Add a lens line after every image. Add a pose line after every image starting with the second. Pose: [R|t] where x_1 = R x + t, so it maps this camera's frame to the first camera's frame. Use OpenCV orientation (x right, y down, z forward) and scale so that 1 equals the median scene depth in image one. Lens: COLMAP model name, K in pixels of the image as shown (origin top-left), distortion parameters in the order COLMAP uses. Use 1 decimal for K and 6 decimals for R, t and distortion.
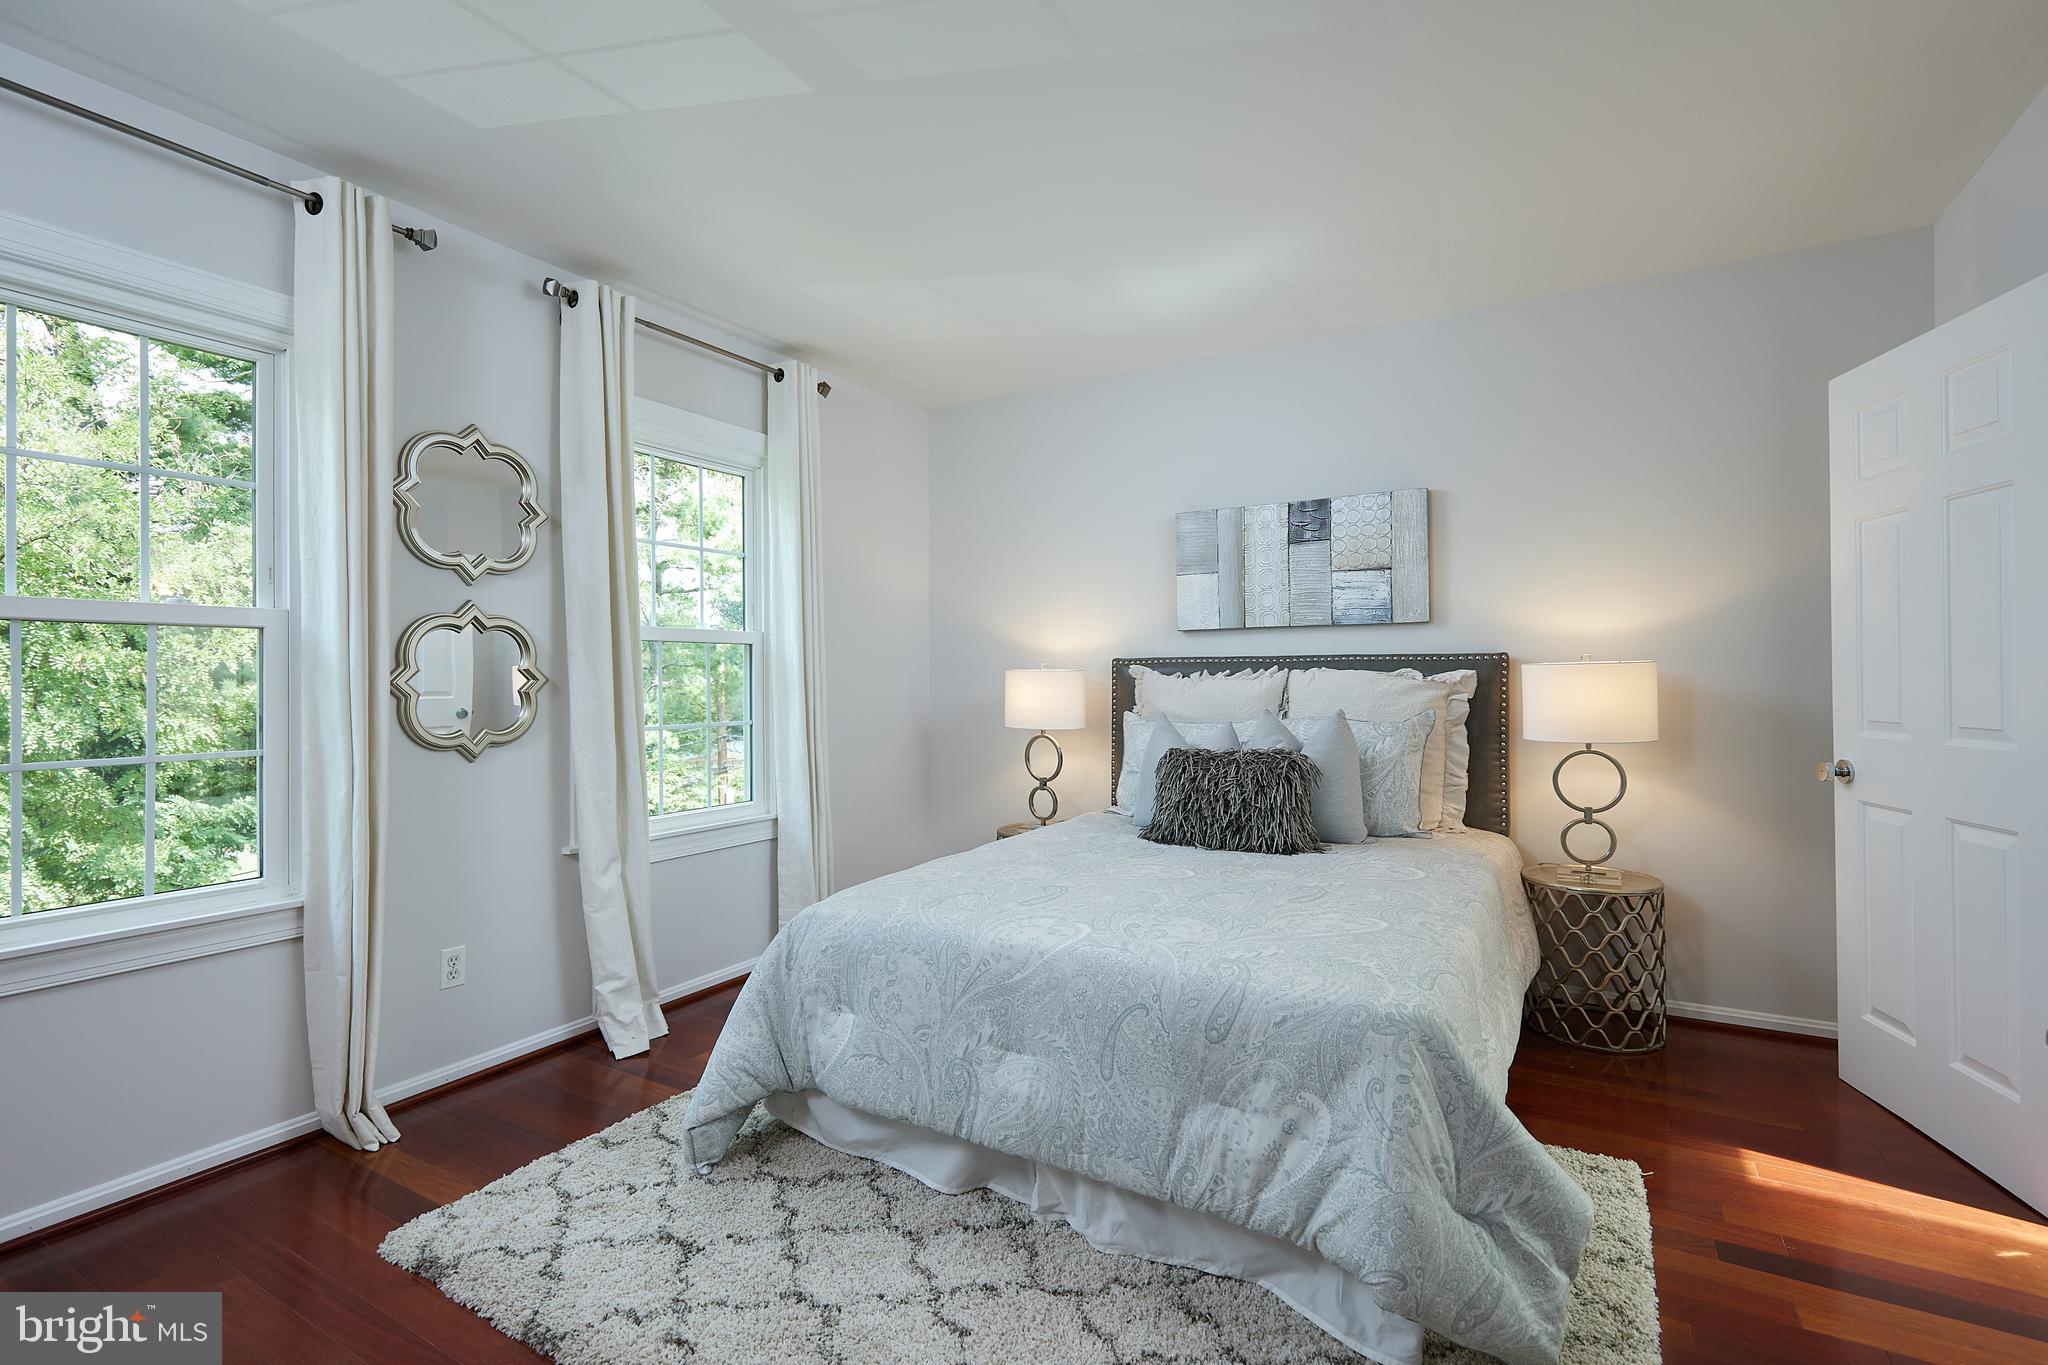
lens RADIAL K [[942.7, 0, 1018.2], [0, 942.7, 671.4], [0, 0, 1]] dist [0.012025, -0.000813]
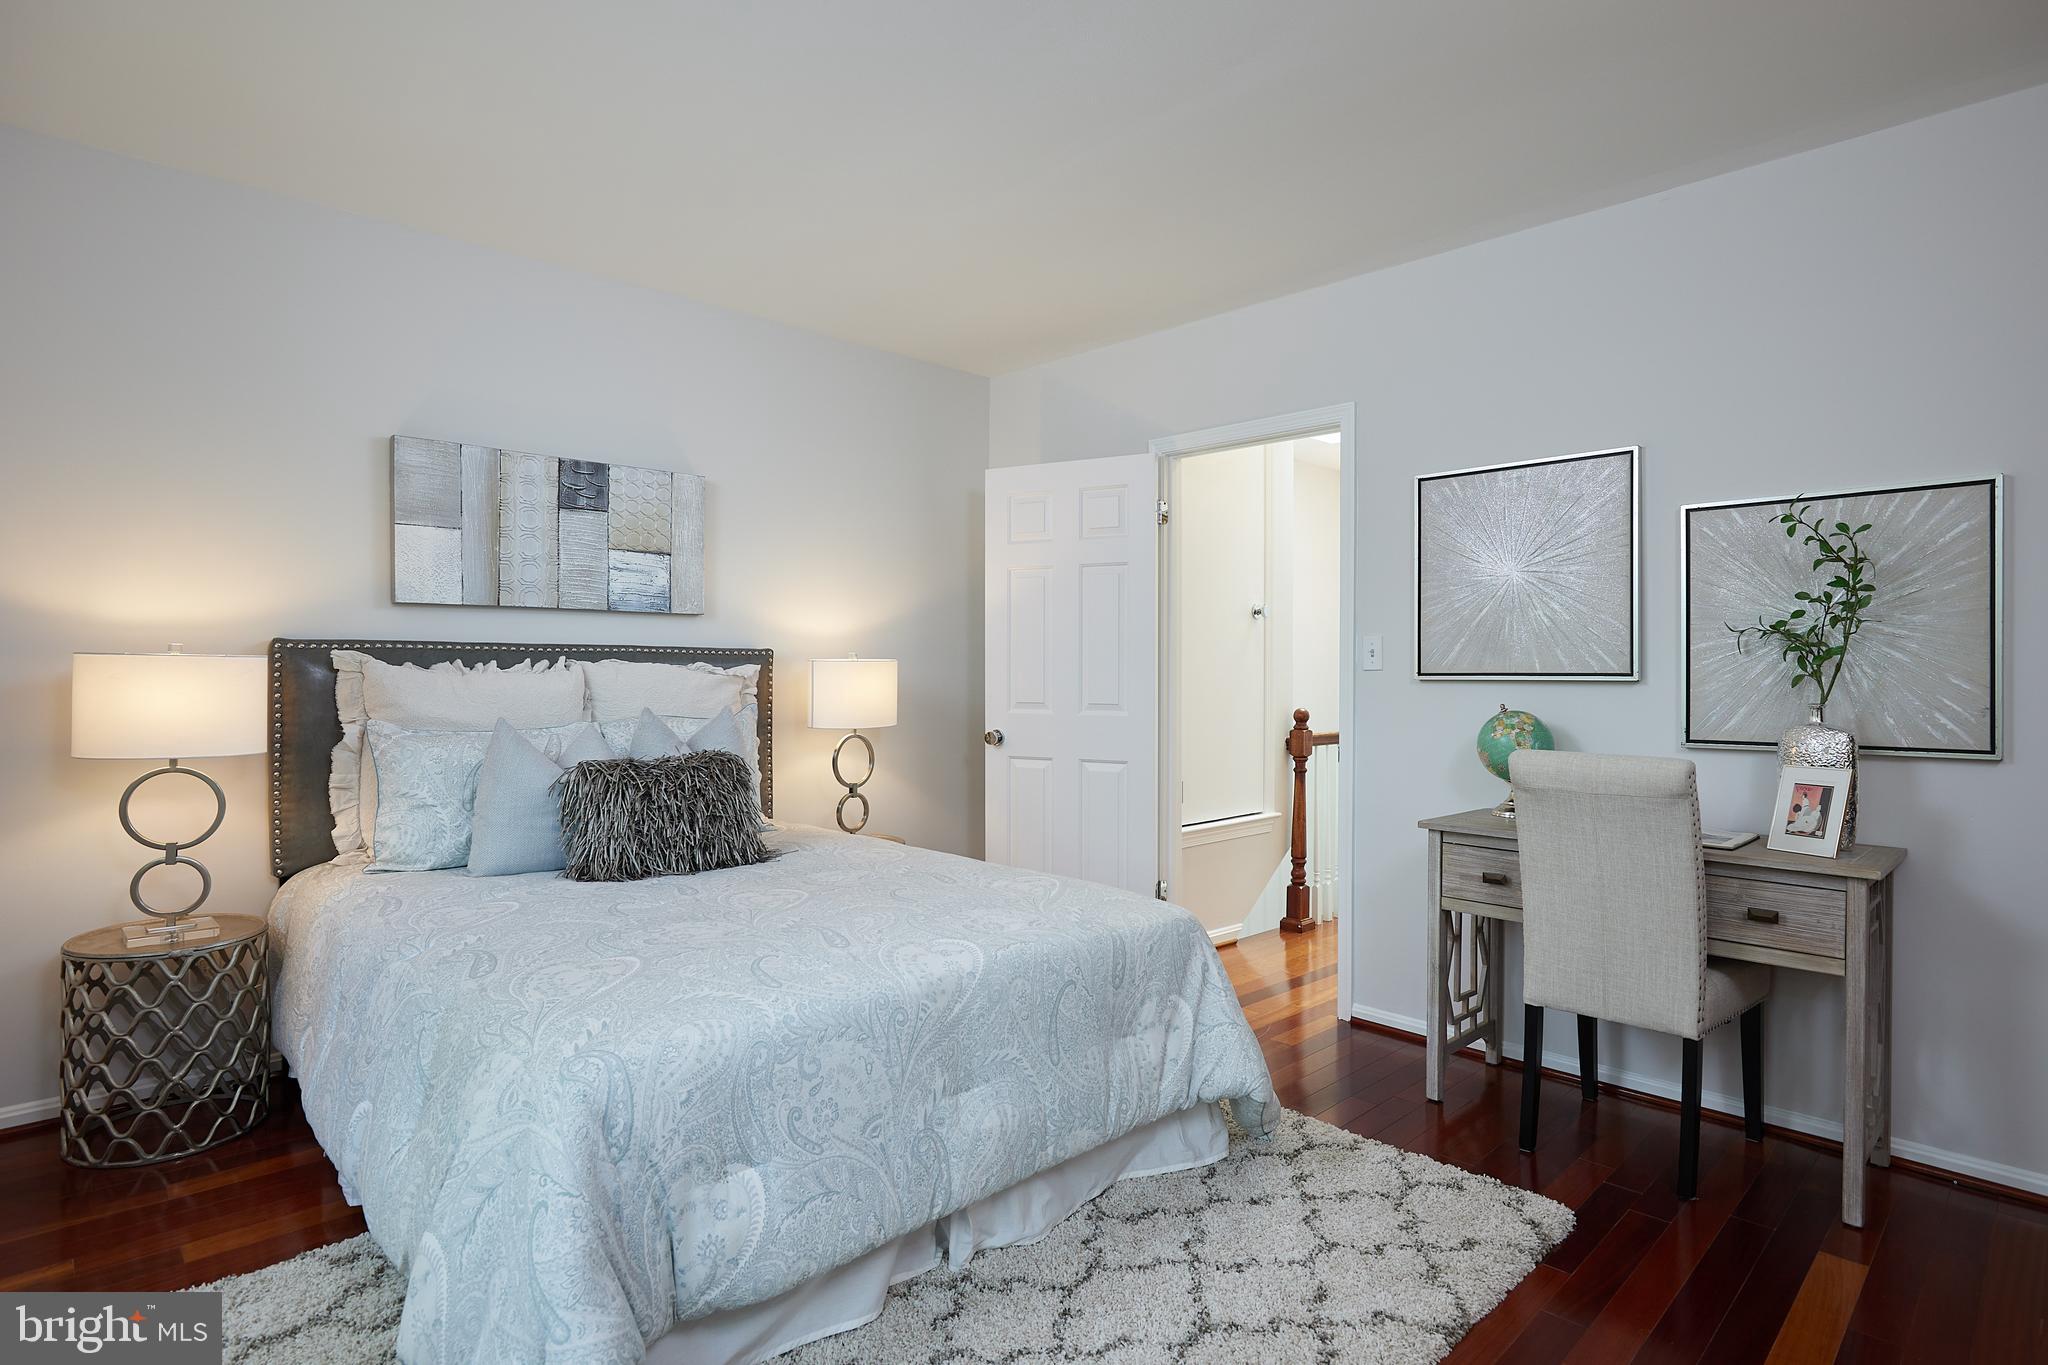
lens RADIAL K [[1076.2, 0, 1034.2], [0, 1076.2, 674.9], [0, 0, 1]] dist [-0.021425, 0.006136]
pose [[0.244057, 0.008653, 0.969722, -0.572003], [-0.006094, 0.999954, -0.007389, 0.015382], [-0.969742, -0.004106, 0.244098, 0.419867]]
